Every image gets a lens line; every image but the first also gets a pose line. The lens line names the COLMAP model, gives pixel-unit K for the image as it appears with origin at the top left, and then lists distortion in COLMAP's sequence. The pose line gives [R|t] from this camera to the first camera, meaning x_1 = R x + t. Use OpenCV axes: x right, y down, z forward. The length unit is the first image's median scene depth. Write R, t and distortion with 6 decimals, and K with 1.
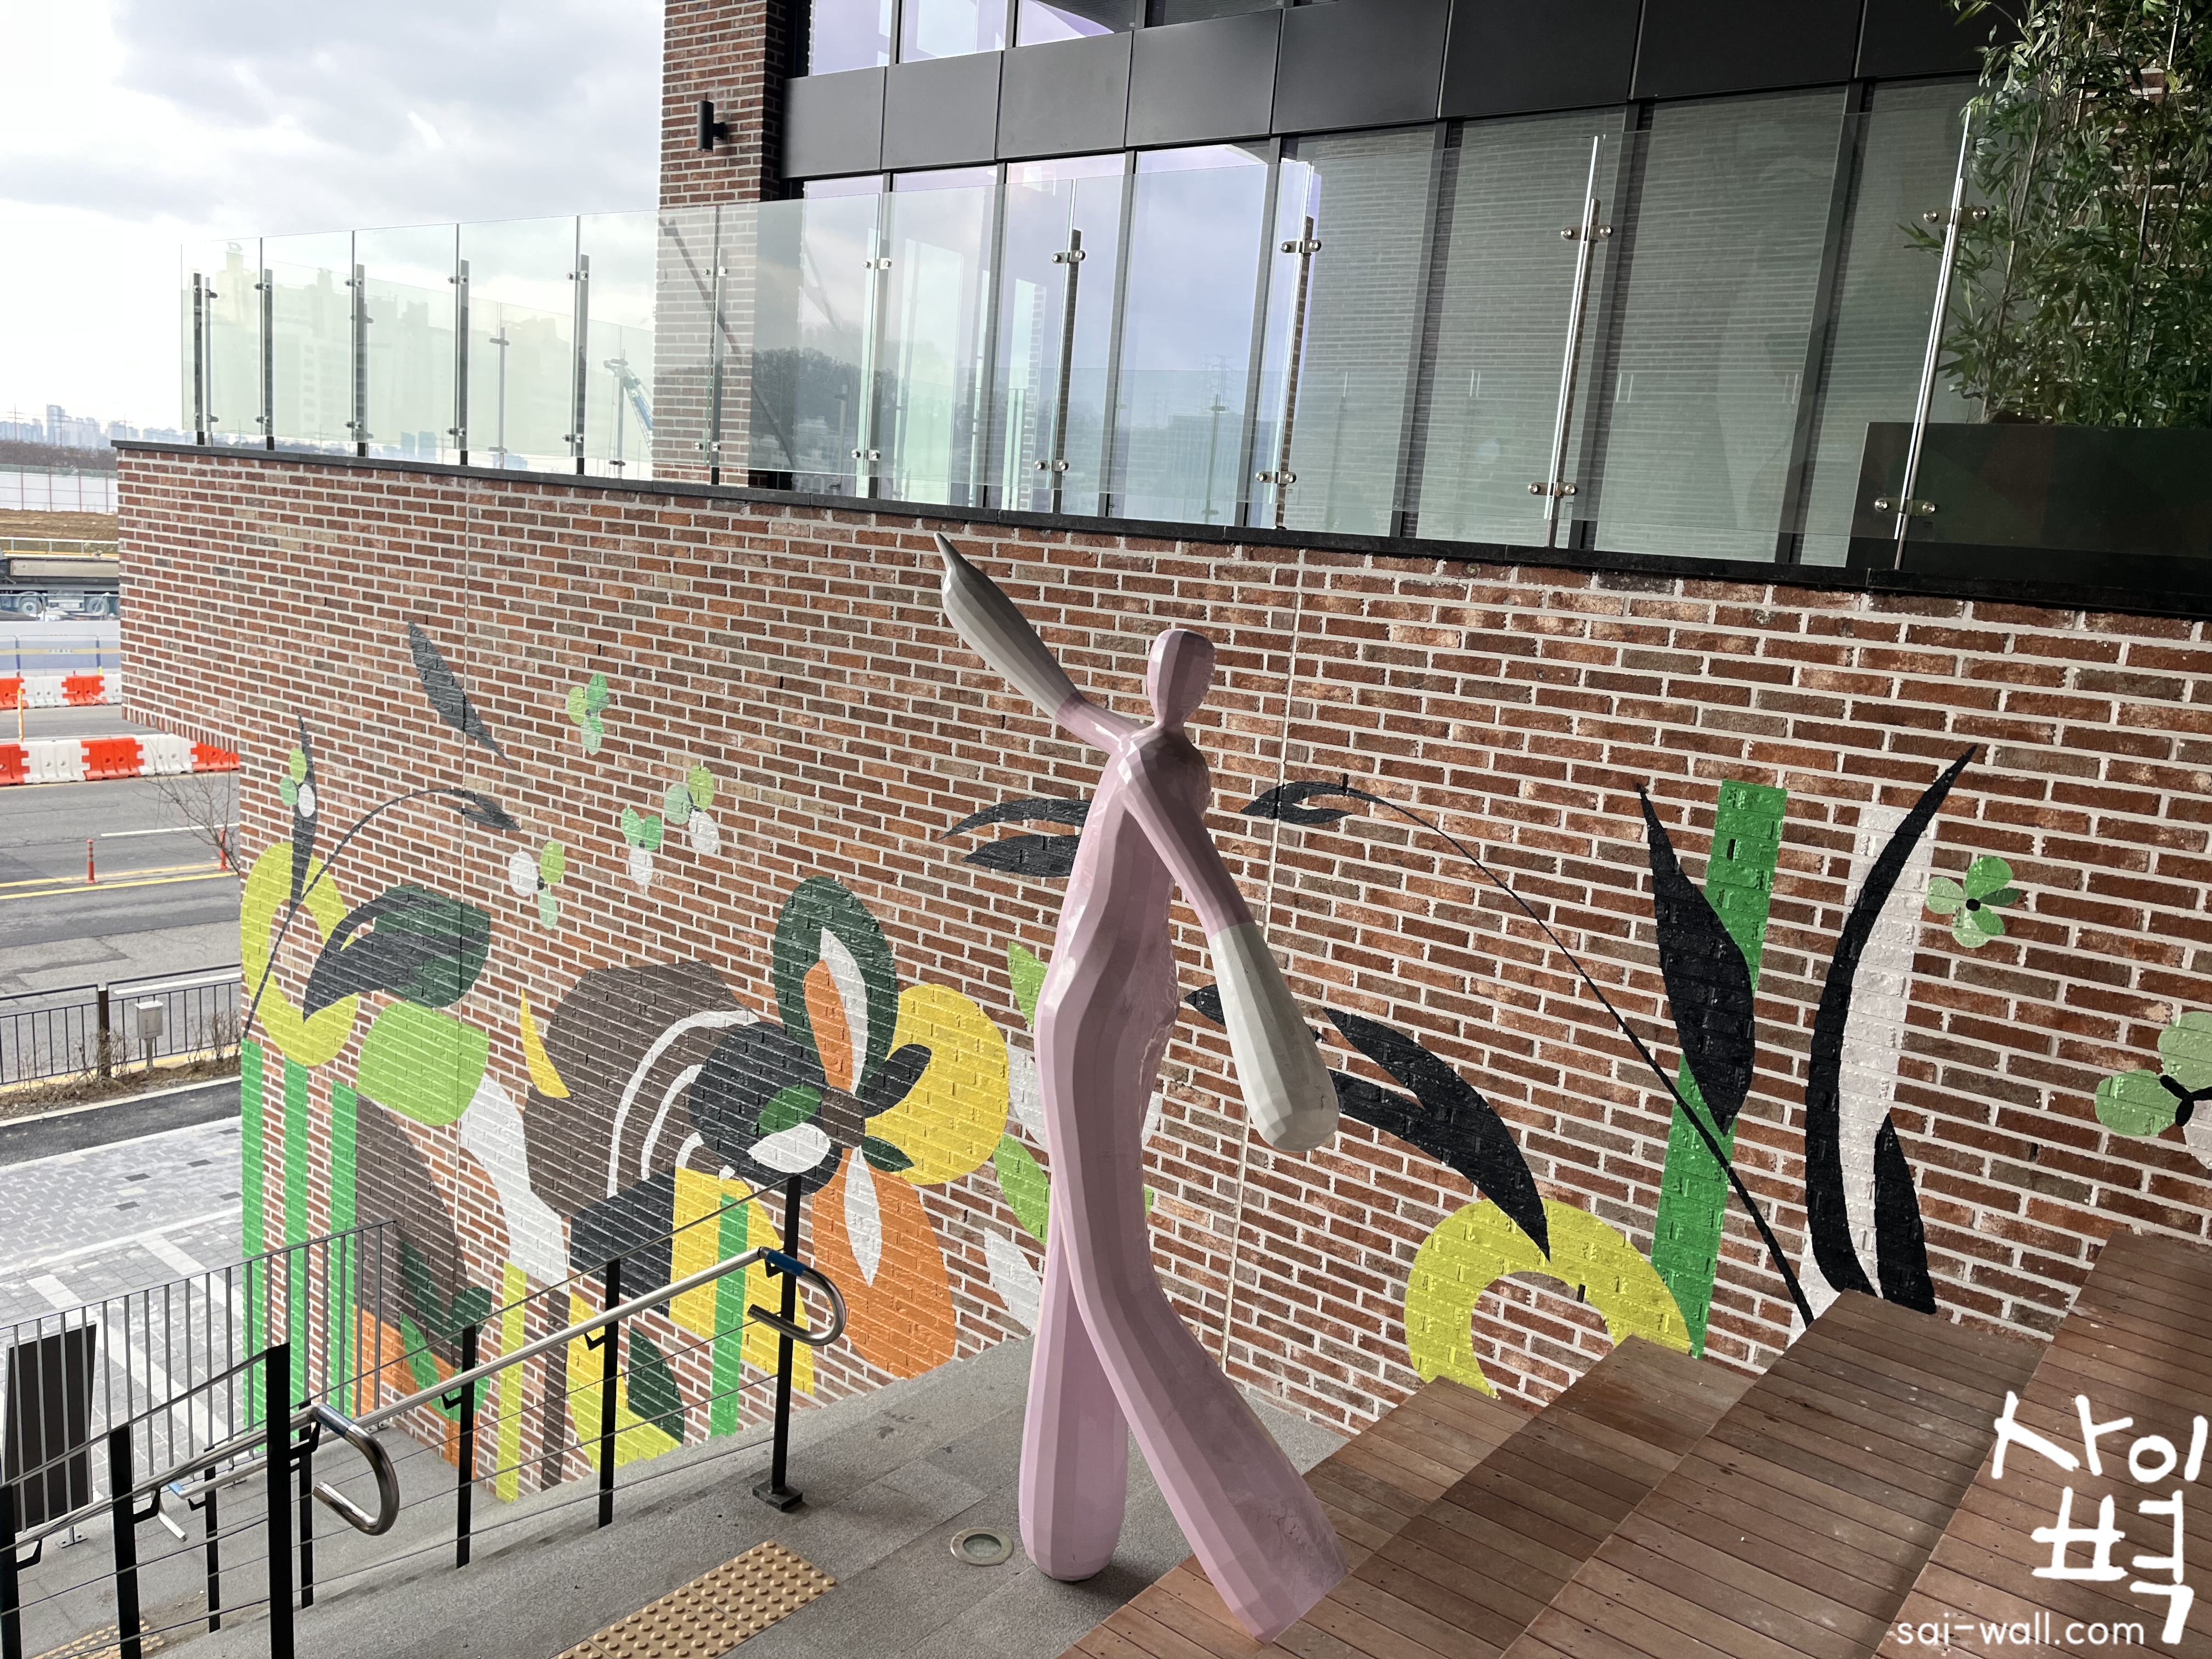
lens RADIAL K [[1672.5, 0, 1099.8], [0, 1672.5, 843.1], [0, 0, 1]] dist [0.075798, -0.097971]
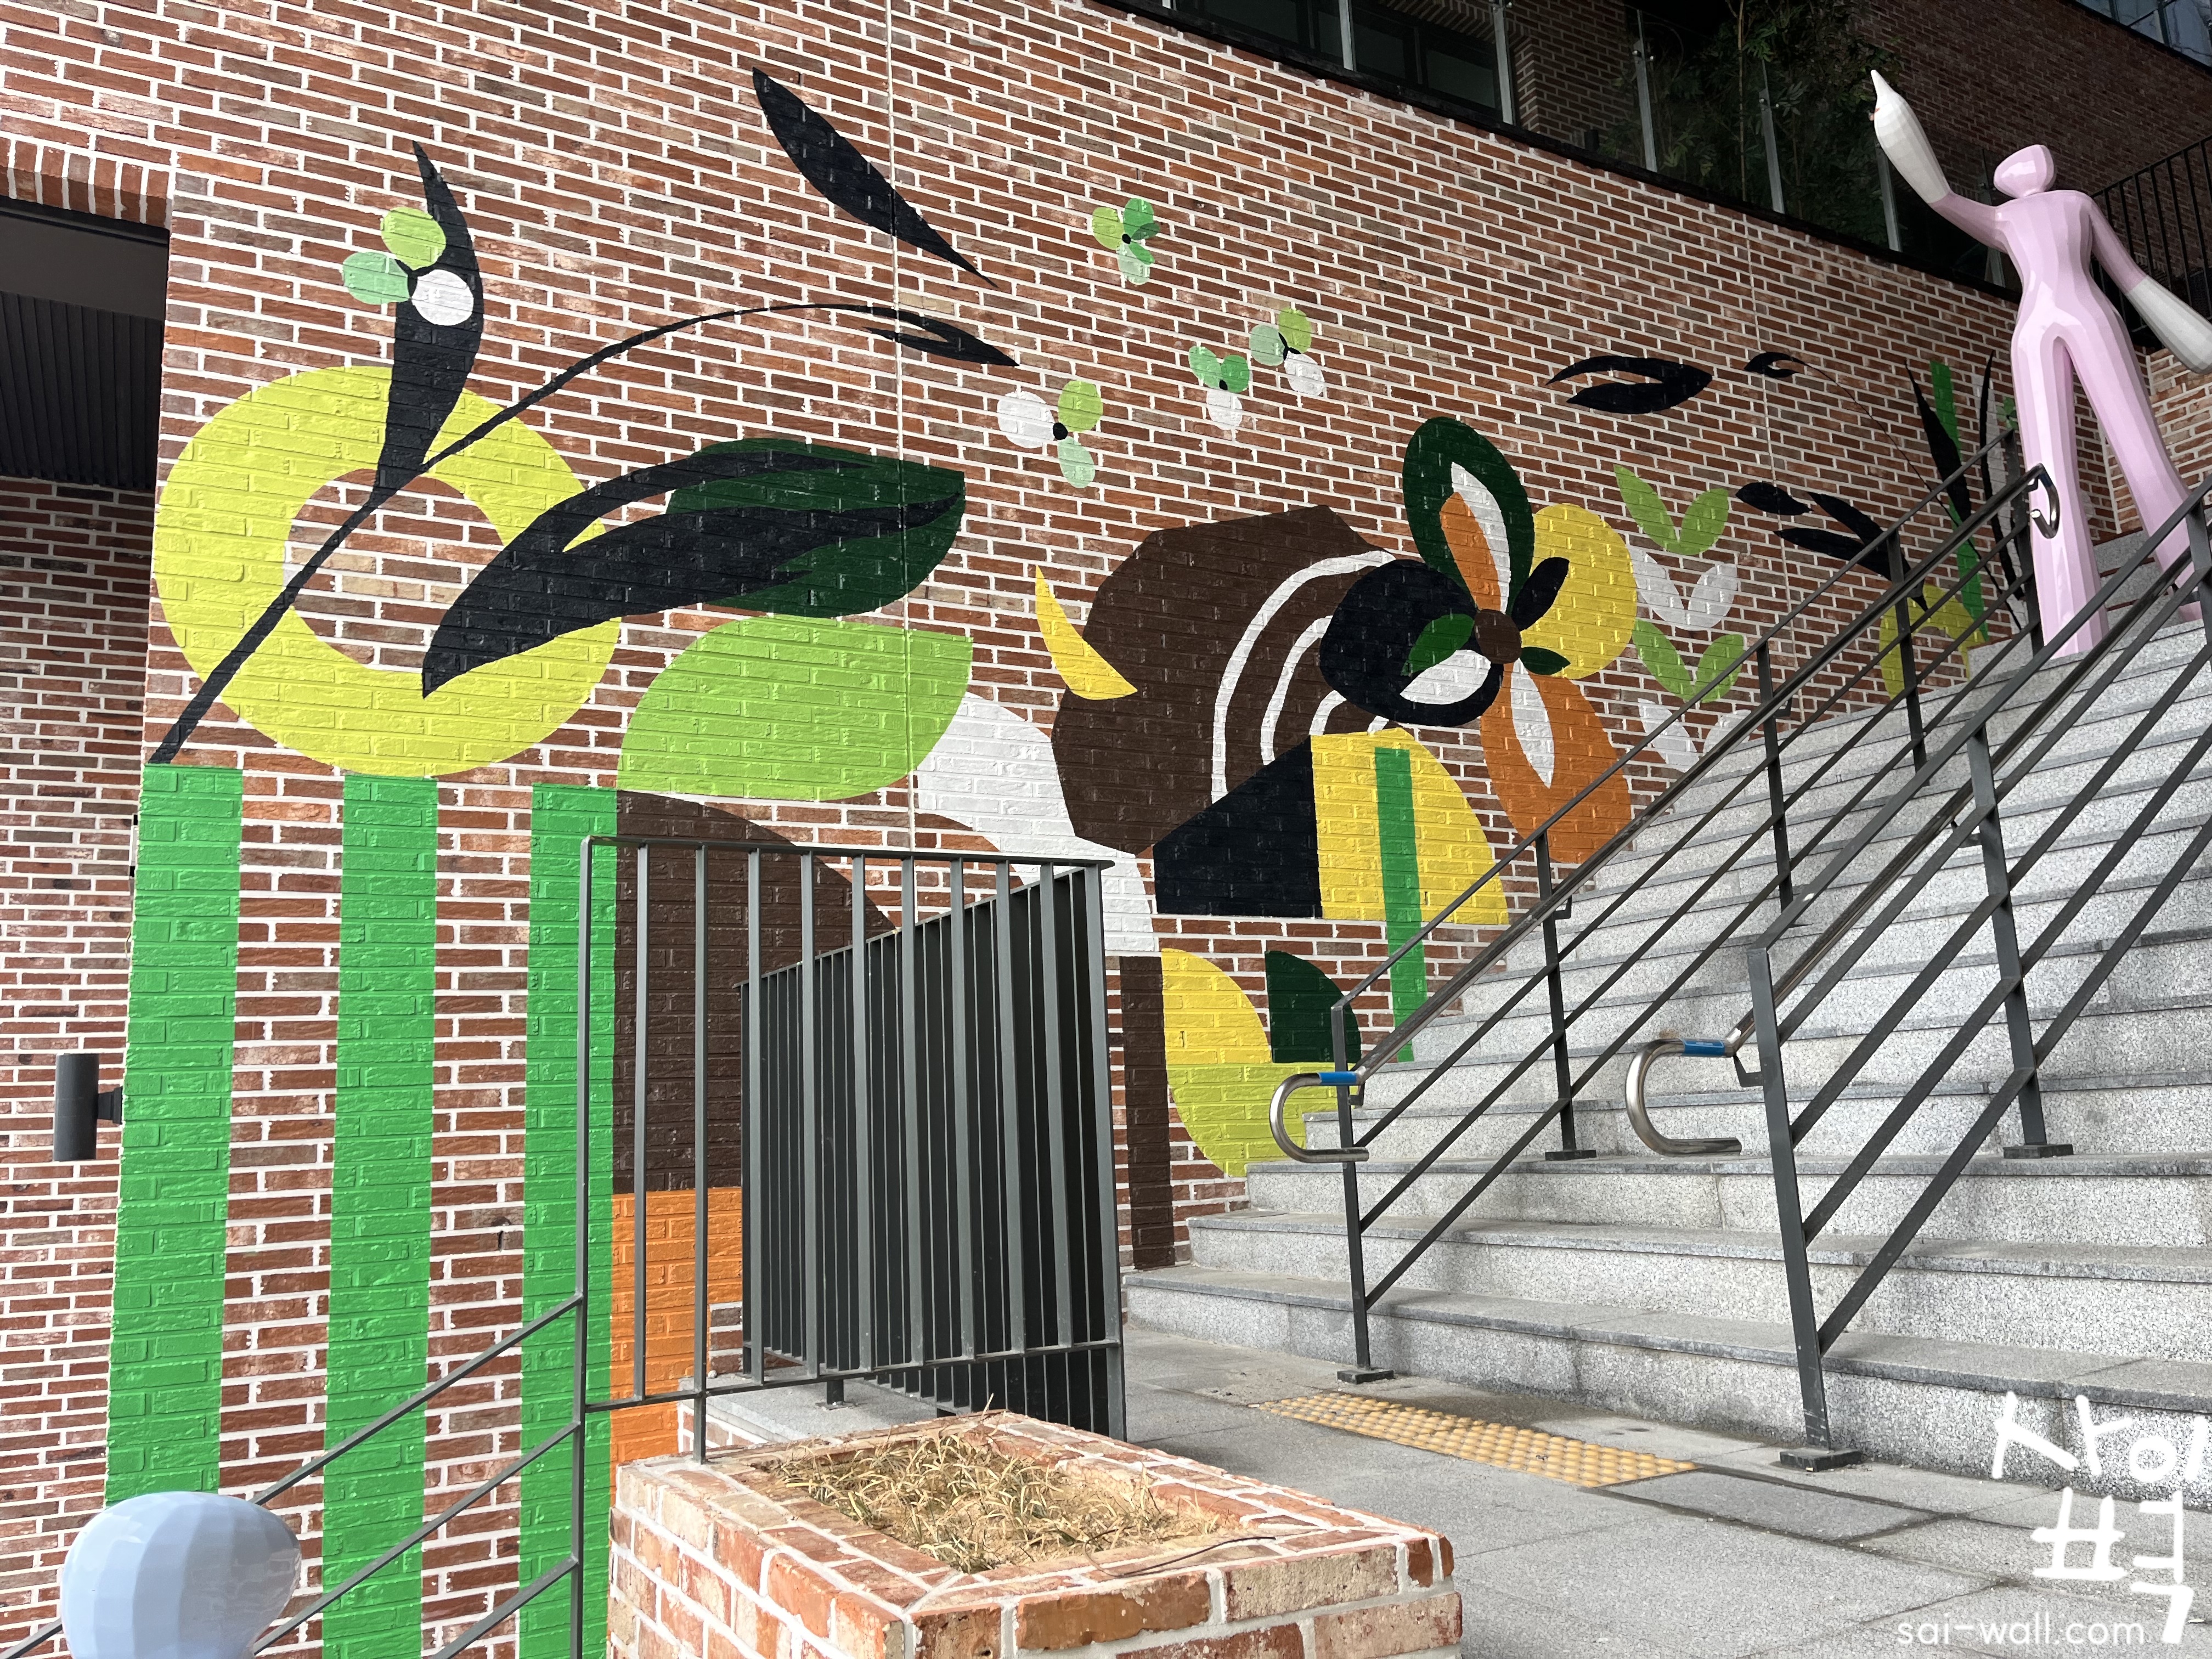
lens RADIAL K [[1672.5, 0, 1099.8], [0, 1672.5, 843.1], [0, 0, 1]] dist [0.075798, -0.097971]
pose [[0.379885, 0.060092, 0.923080, -1.188652], [0.240054, 0.957297, -0.161112, 0.388825], [-0.893343, 0.282793, 0.349237, 0.868281]]
